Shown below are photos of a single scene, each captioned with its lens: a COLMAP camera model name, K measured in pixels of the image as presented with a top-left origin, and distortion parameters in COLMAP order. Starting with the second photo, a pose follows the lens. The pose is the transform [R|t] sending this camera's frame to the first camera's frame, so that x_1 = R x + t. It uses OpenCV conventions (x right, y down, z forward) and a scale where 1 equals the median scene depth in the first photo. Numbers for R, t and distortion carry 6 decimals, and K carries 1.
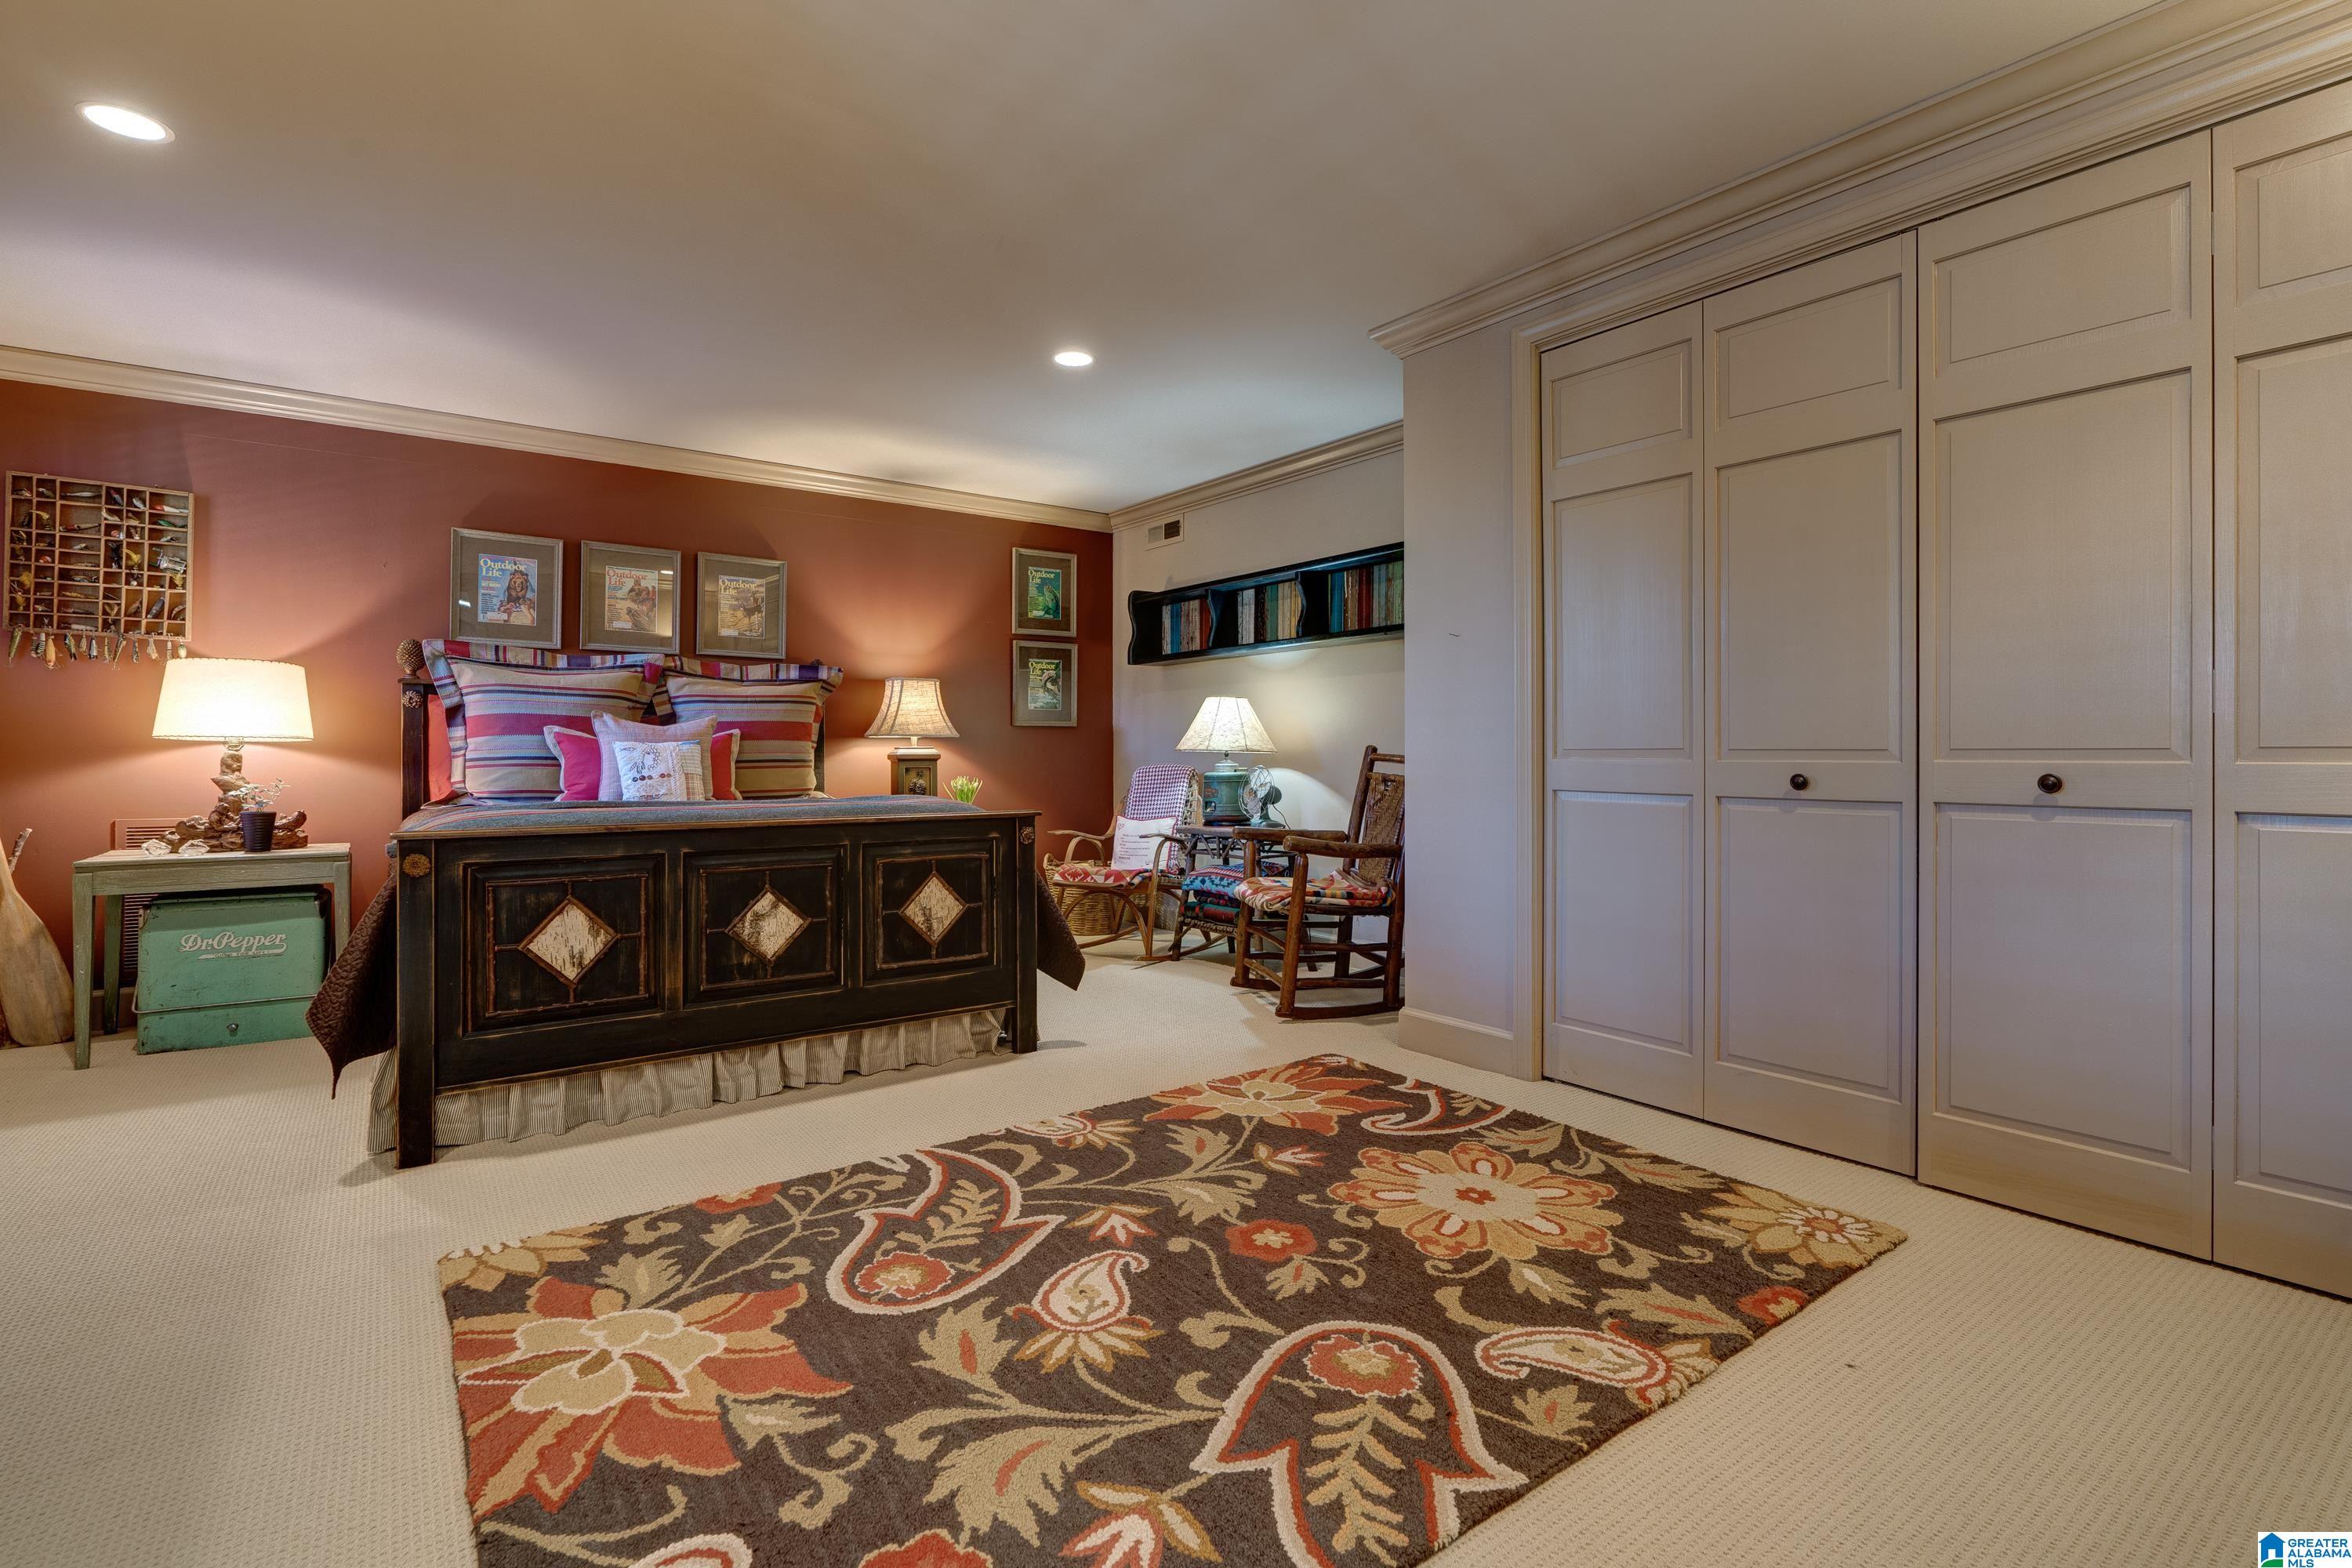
lens RADIAL K [[1080.9, 0, 1177.8], [0, 1080.9, 766.8], [0, 0, 1]] dist [0.000292, 0.000012]
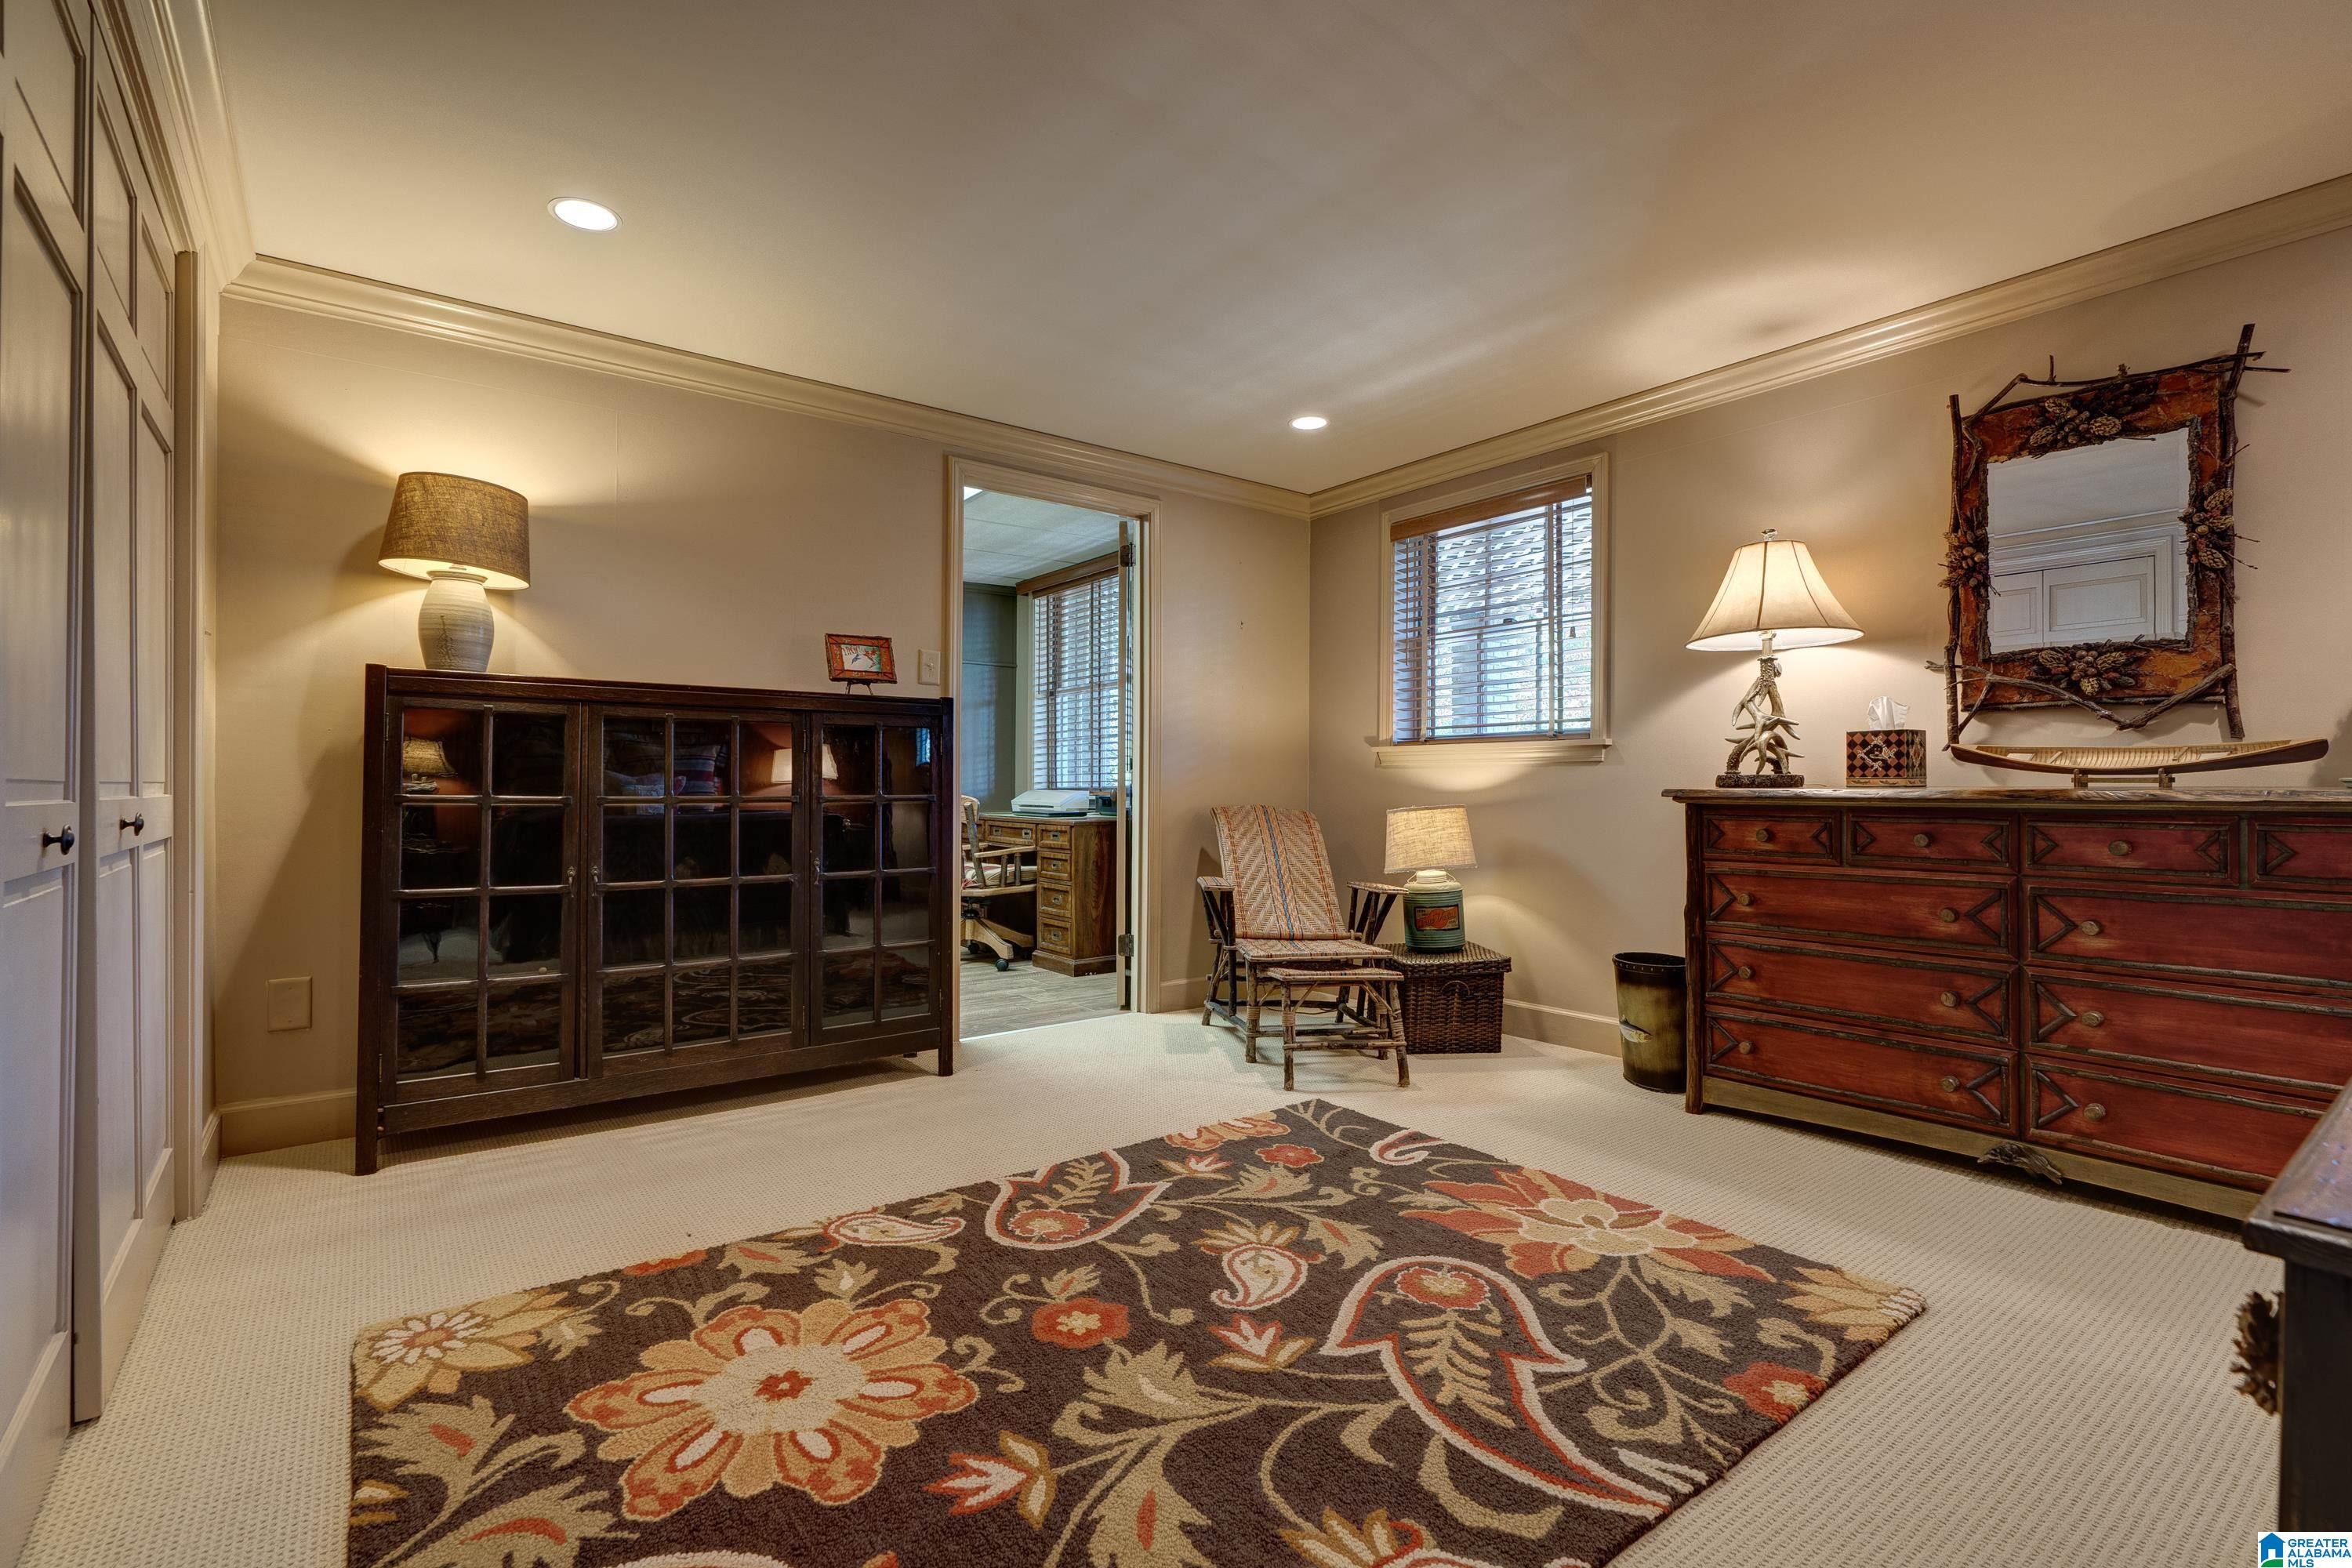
lens RADIAL K [[1080.9, 0, 1170.5], [0, 1080.9, 780.0], [0, 0, 1]] dist [0.000292, 0.000012]
pose [[-0.999992, -0.000455, -0.003945, 0.015075], [-0.000470, 0.999993, 0.003810, -0.023753], [0.003943, 0.003812, -0.999985, 2.012315]]
